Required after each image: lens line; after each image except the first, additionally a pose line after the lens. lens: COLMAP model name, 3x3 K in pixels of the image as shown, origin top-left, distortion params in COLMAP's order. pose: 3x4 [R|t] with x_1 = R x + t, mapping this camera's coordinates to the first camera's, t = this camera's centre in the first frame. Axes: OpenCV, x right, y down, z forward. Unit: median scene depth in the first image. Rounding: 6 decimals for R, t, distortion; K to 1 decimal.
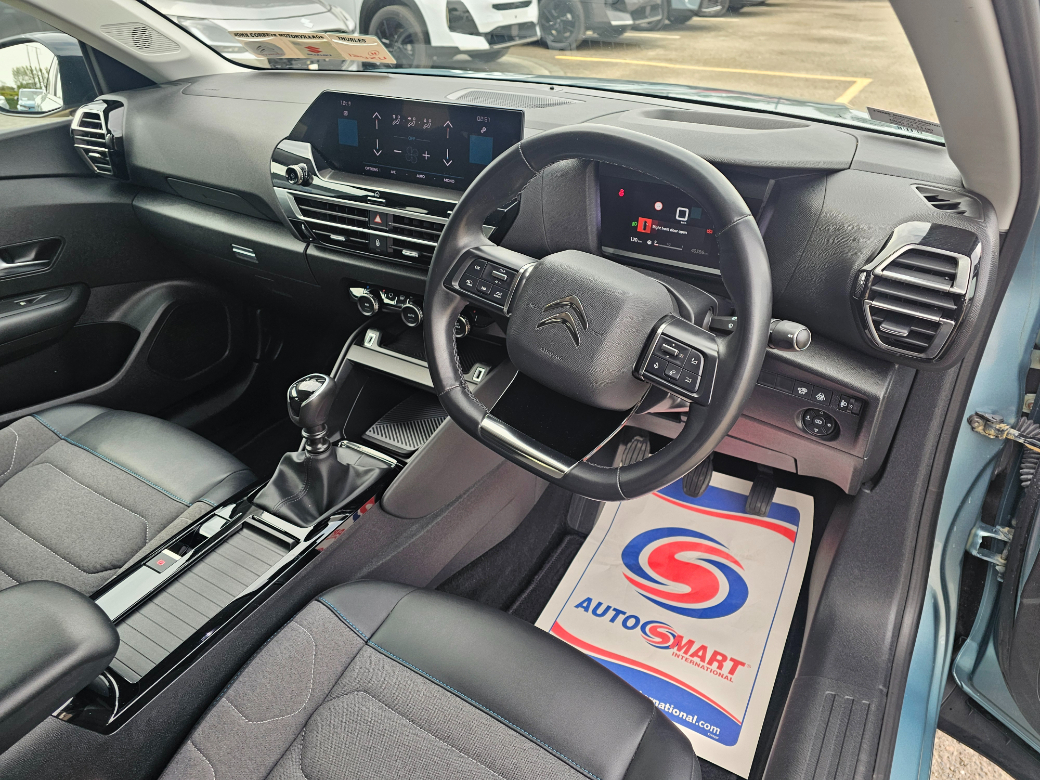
lens RADIAL K [[701.7, 0, 528.2], [0, 701.7, 387.0], [0, 0, 1]] dist [0.047050, -0.031449]
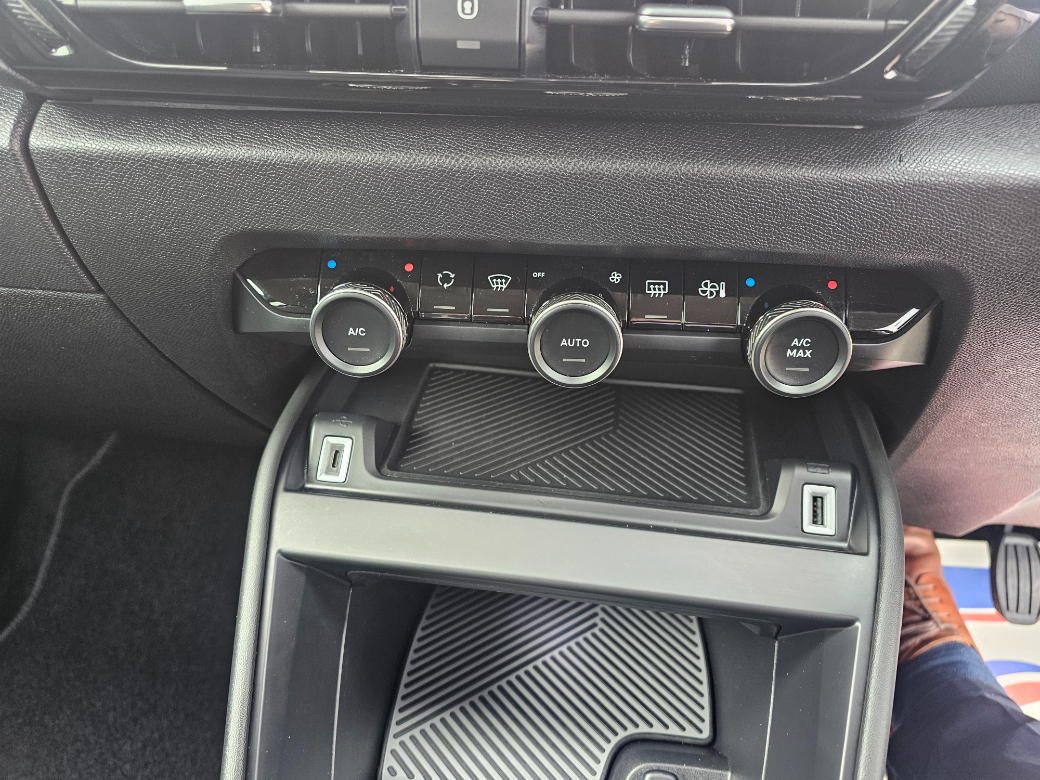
lens RADIAL K [[701.7, 0, 525.2], [0, 701.7, 386.1], [0, 0, 1]] dist [0.047050, -0.031449]
pose [[0.919948, -0.181288, 0.347608, -0.245691], [0.187936, 0.982070, 0.014805, -0.084889], [-0.344059, 0.051708, 0.937523, 0.701129]]
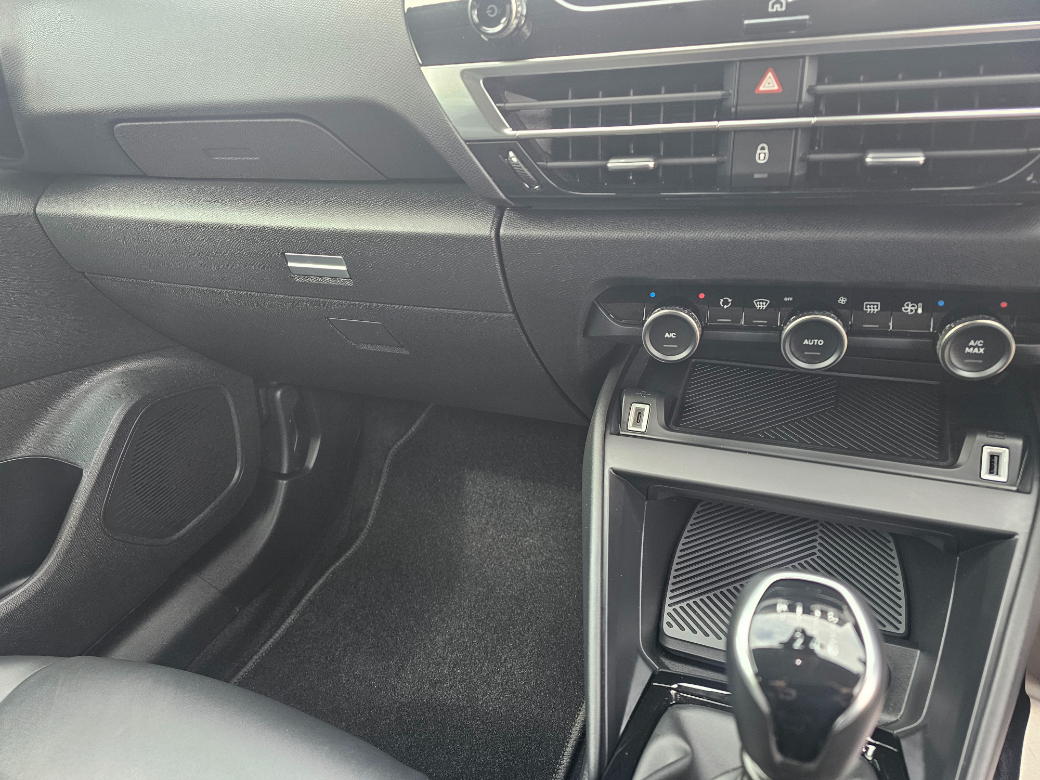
lens RADIAL K [[701.7, 0, 518.4], [0, 701.7, 392.9], [0, 0, 1]] dist [0.047050, -0.031449]
pose [[0.984498, -0.152224, 0.087131, -0.332658], [0.155947, 0.987049, -0.037612, -0.076741], [-0.080277, 0.050617, 0.995487, 0.562287]]
